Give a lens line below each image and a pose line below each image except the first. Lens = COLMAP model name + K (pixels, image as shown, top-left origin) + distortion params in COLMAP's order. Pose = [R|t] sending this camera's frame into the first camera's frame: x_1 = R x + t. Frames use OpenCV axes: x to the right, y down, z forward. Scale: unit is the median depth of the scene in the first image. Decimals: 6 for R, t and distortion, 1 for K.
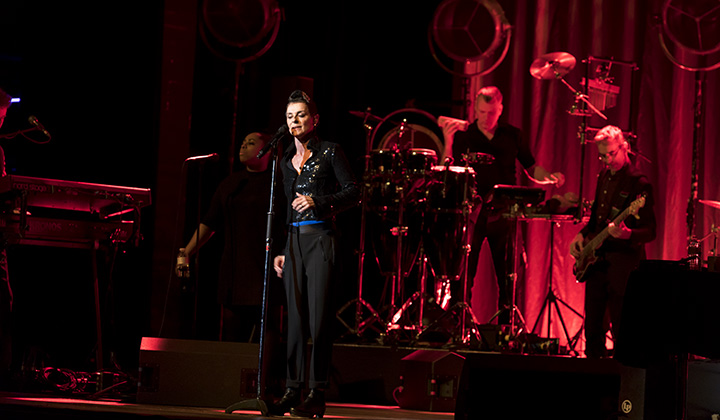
lens RADIAL K [[3121.9, 0, 360.0], [0, 3121.9, 210.0], [0, 0, 1]] dist [-0.023501, -7.768155]
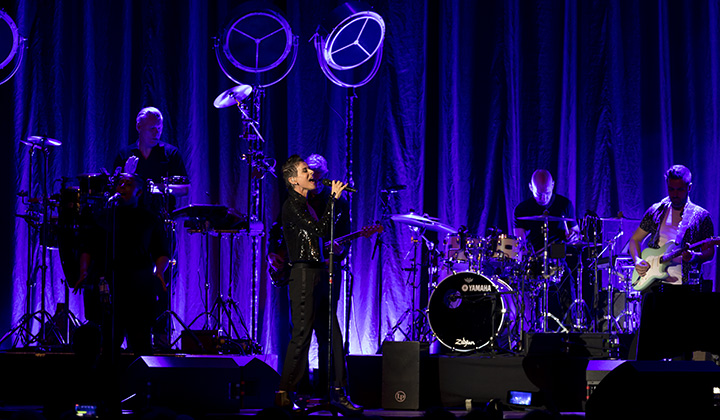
lens RADIAL K [[4892.9, 0, 360.0], [0, 4892.9, 210.0], [0, 0, 1]] dist [0.053636, 4.584123]
pose [[0.855841, -0.027452, 0.516510, -0.792043], [0.011291, 0.999344, 0.034406, -0.064130], [-0.517116, -0.023614, 0.855590, -0.516025]]
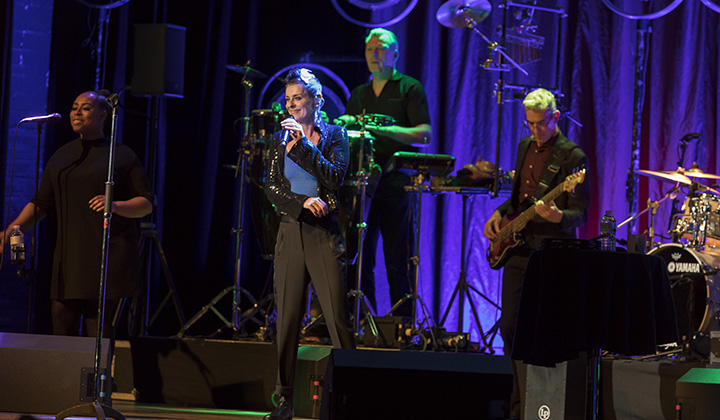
lens RADIAL K [[3594.6, 0, 360.0], [0, 3594.6, 210.0], [0, 0, 1]] dist [-0.073592, -5.485385]
pose [[0.999889, 0.001315, 0.014815, 0.018818], [-0.001400, 0.999983, 0.005741, 0.002056], [-0.014807, -0.005761, 0.999874, 0.023282]]
